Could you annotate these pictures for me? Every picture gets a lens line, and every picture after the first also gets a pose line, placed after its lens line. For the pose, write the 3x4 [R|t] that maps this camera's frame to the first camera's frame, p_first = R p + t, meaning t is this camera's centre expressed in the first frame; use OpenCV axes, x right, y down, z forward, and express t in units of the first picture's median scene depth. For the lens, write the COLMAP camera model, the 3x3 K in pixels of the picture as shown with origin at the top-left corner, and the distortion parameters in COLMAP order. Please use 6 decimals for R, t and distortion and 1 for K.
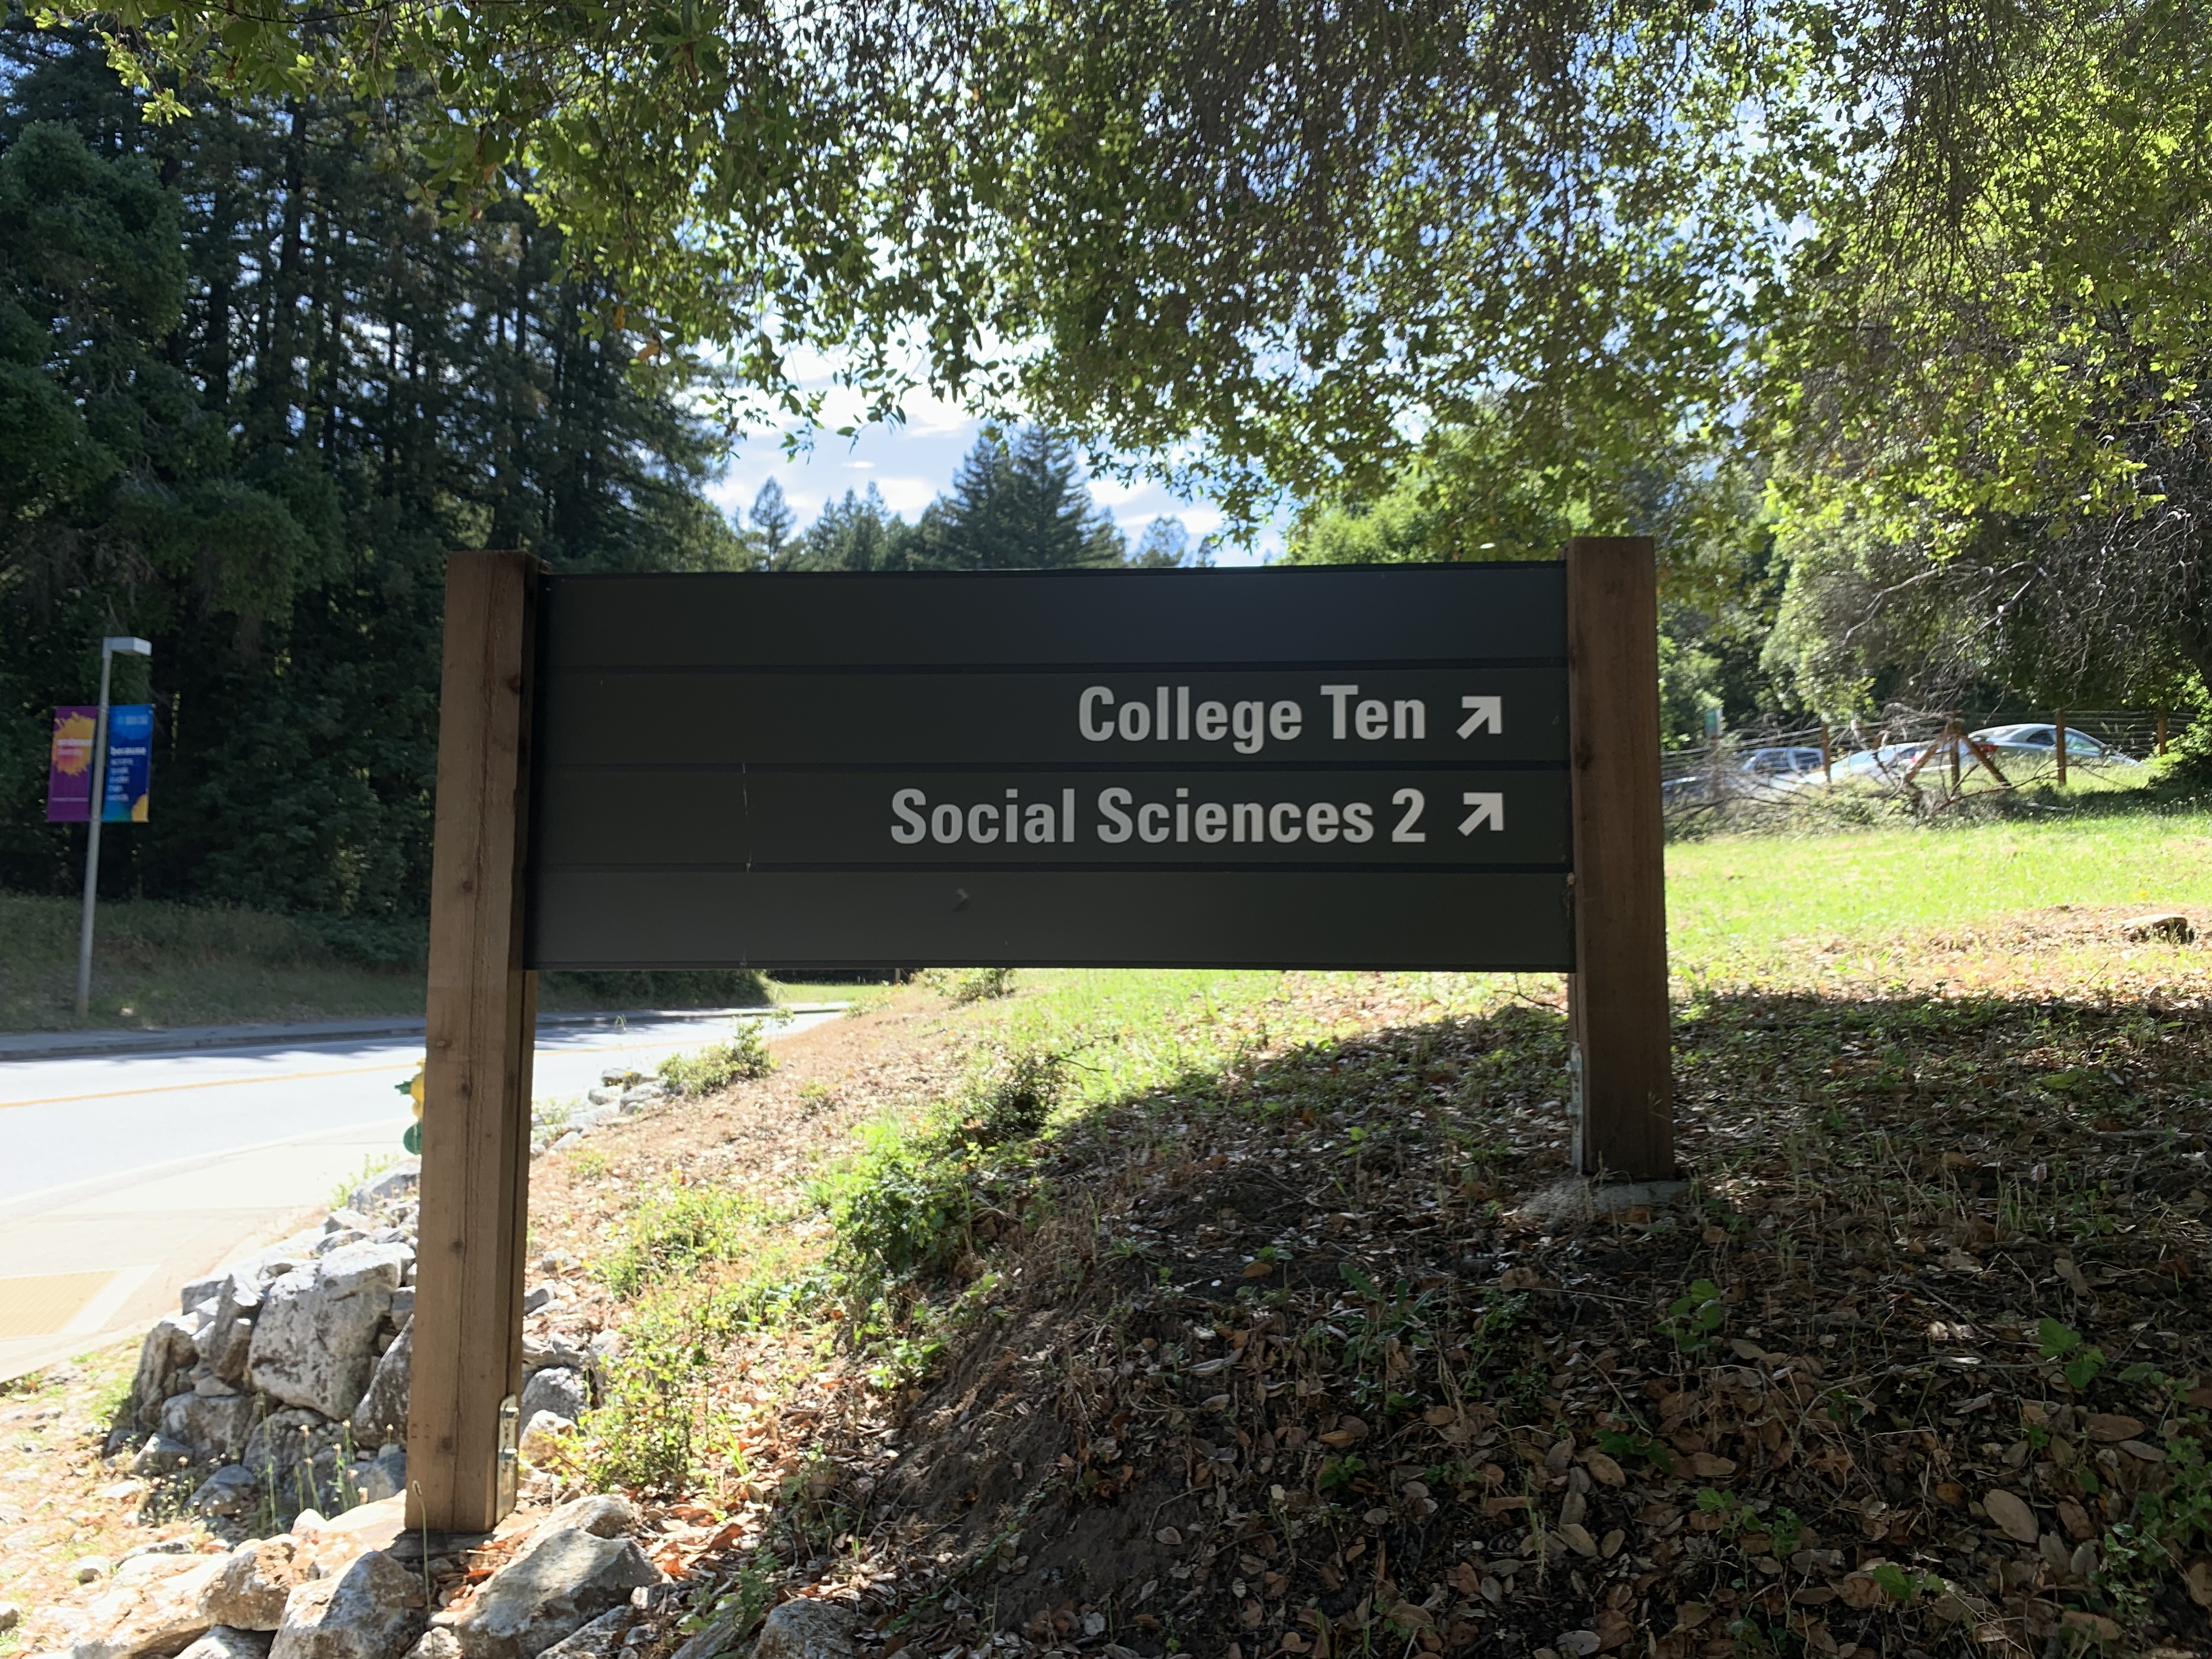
lens RADIAL K [[1787.6, 0, 1106.0], [0, 1787.6, 829.5], [0, 0, 1]] dist [-0.000215, -0.001868]
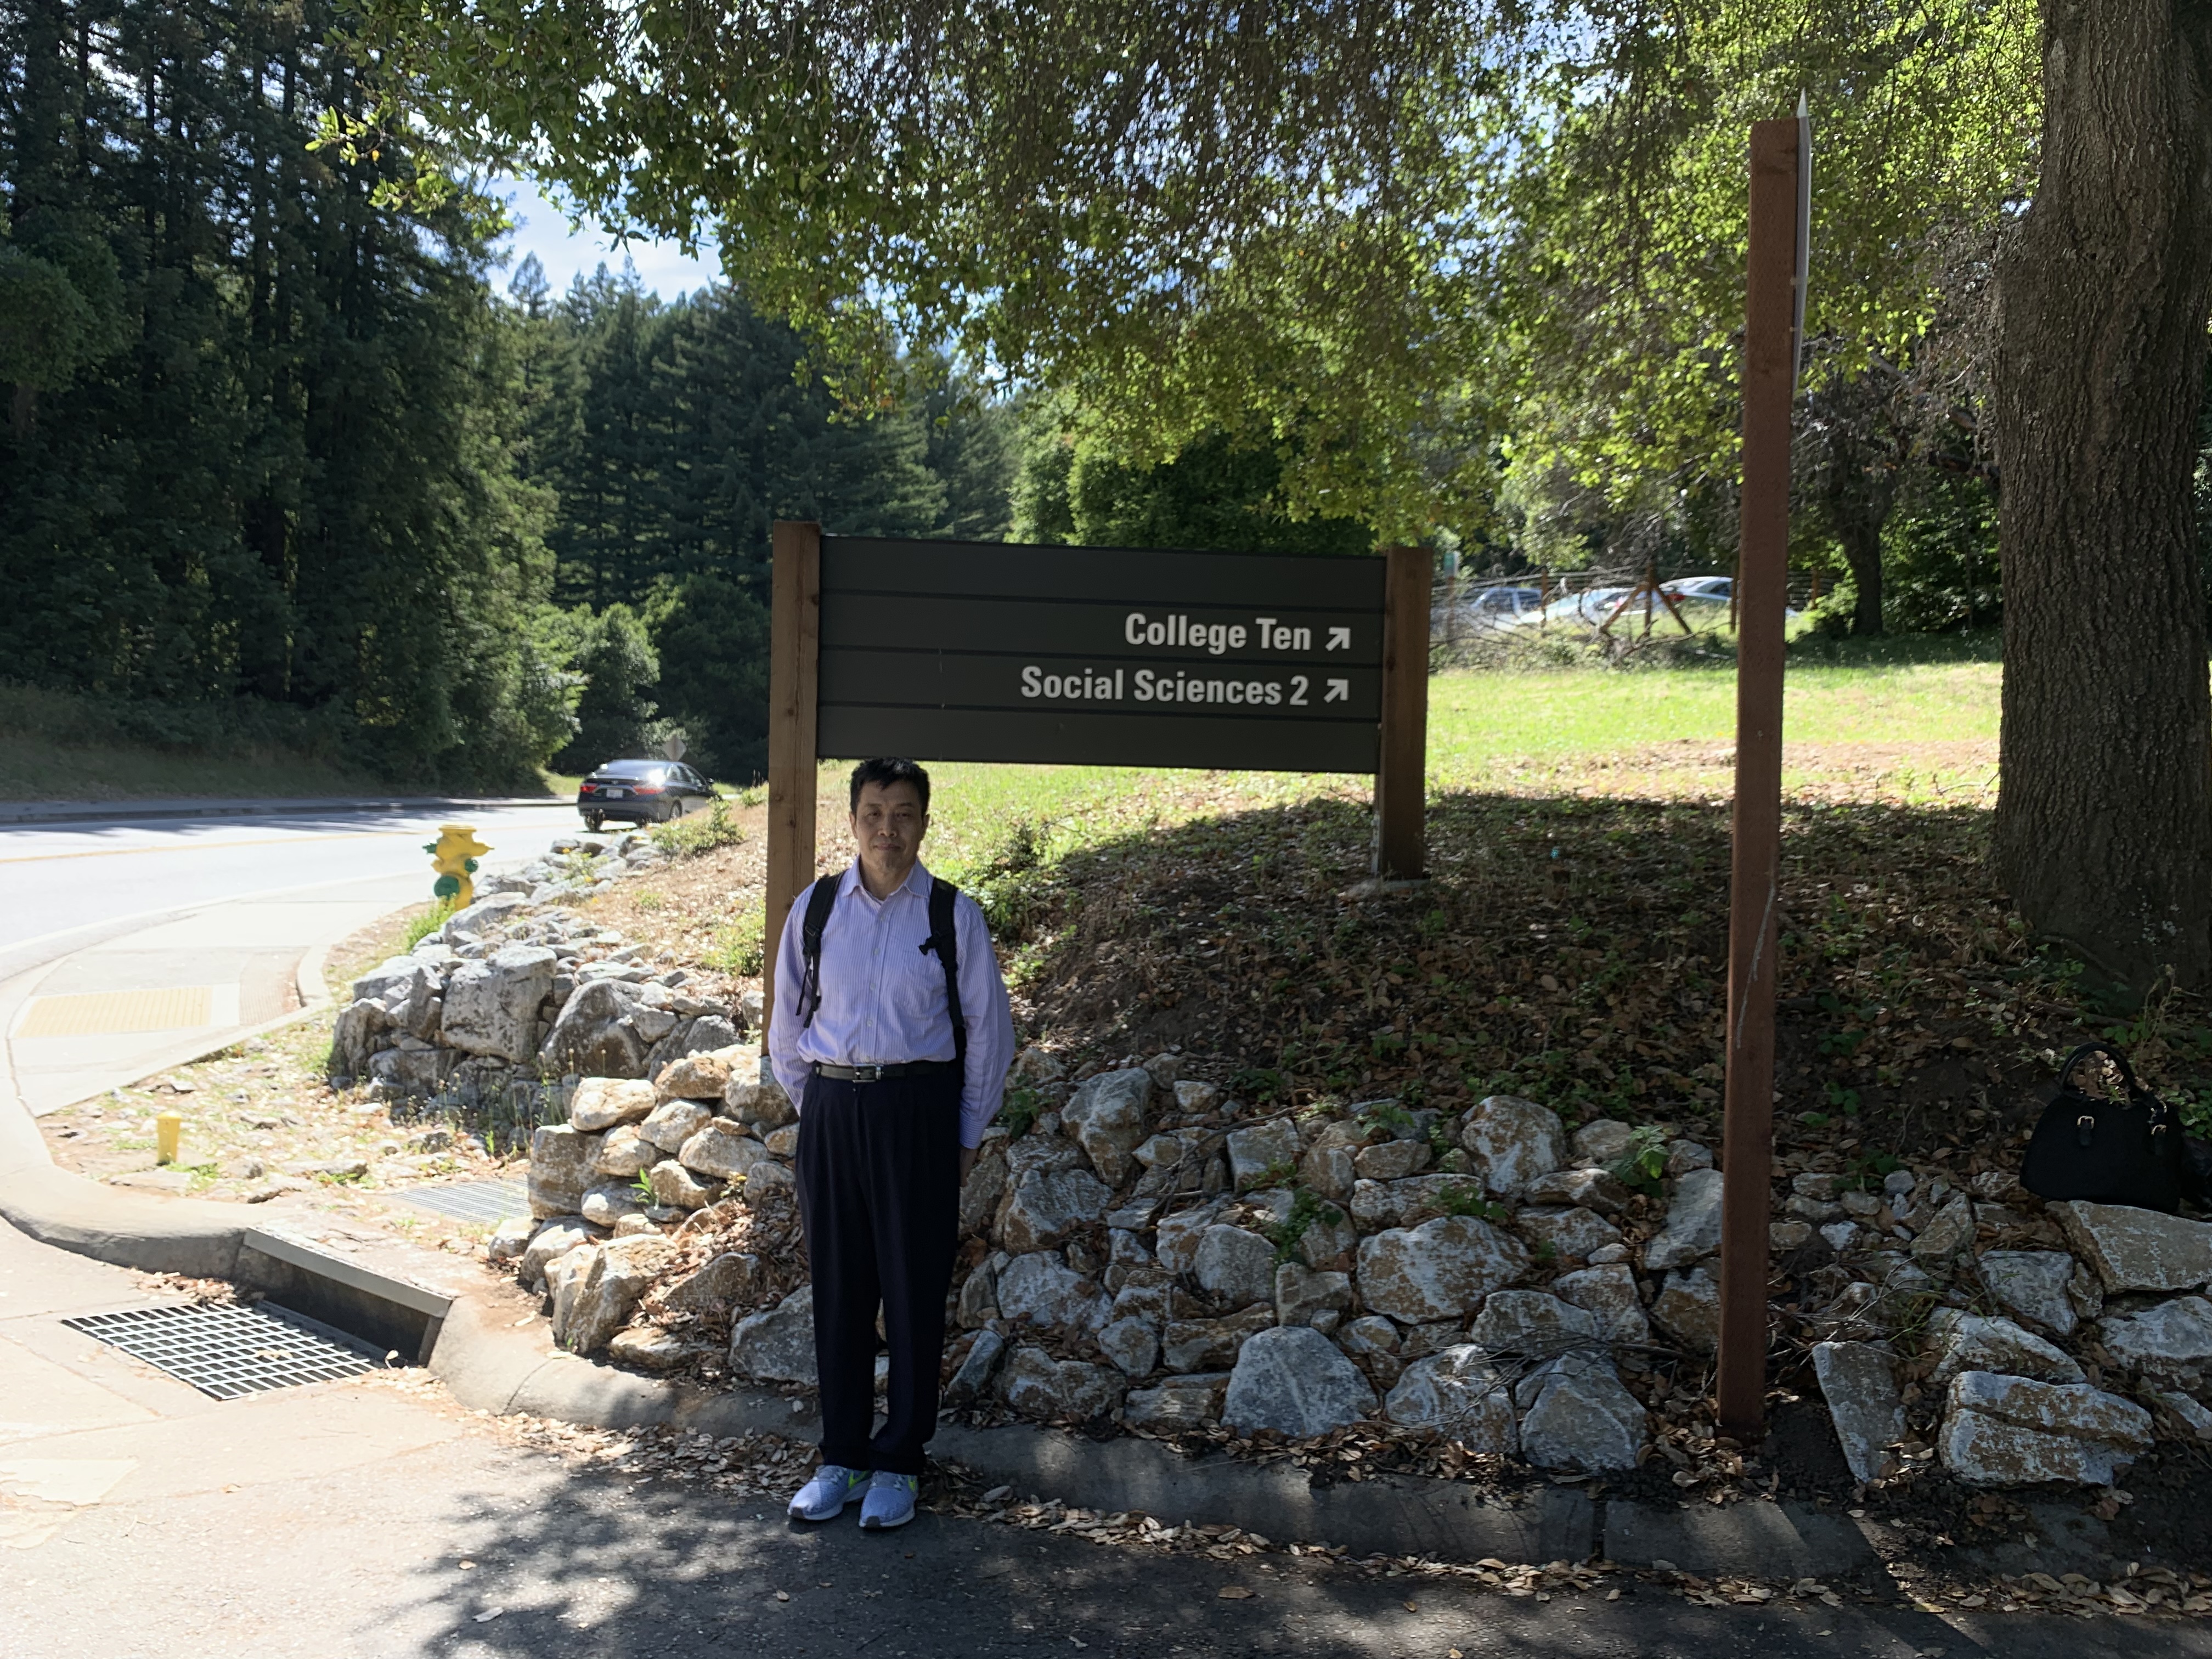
lens RADIAL K [[1699.1, 0, 1106.9], [0, 1699.1, 919.2], [0, 0, 1]] dist [0.117712, -0.183610]
pose [[0.990174, 0.012227, 0.139303, -0.274575], [-0.034709, 0.986486, 0.160129, -0.049552], [-0.135463, -0.163391, 0.977217, -0.761834]]
